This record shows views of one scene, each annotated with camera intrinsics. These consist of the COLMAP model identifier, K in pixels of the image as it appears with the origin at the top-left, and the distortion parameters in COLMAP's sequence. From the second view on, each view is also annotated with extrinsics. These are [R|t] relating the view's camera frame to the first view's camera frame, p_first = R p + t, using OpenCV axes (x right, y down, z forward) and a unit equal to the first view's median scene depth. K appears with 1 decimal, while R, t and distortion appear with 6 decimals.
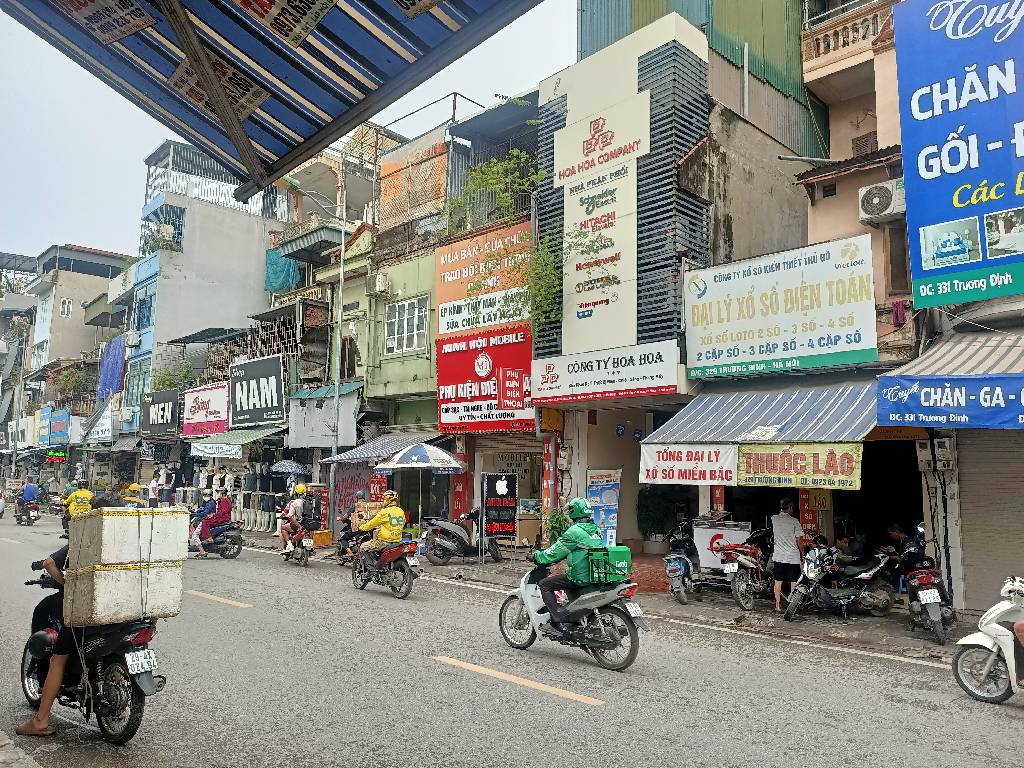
lens RADIAL K [[779.6, 0, 510.4], [0, 779.6, 385.7], [0, 0, 1]] dist [0.069246, -0.057666]
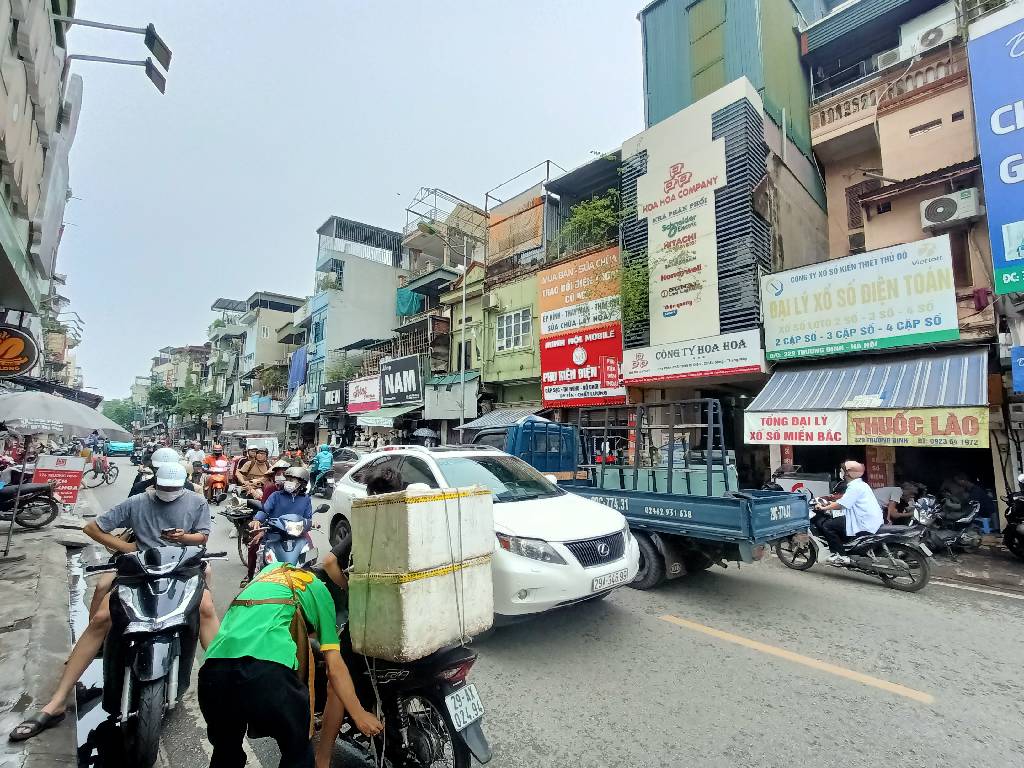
lens RADIAL K [[476.3, 0, 520.5], [0, 476.3, 390.8], [0, 0, 1]] dist [-0.003002, 0.000541]
pose [[0.999842, -0.010818, -0.014103, -0.139152], [0.011075, 0.999772, 0.018266, 0.018940], [0.013902, -0.018419, 0.999734, 0.196733]]
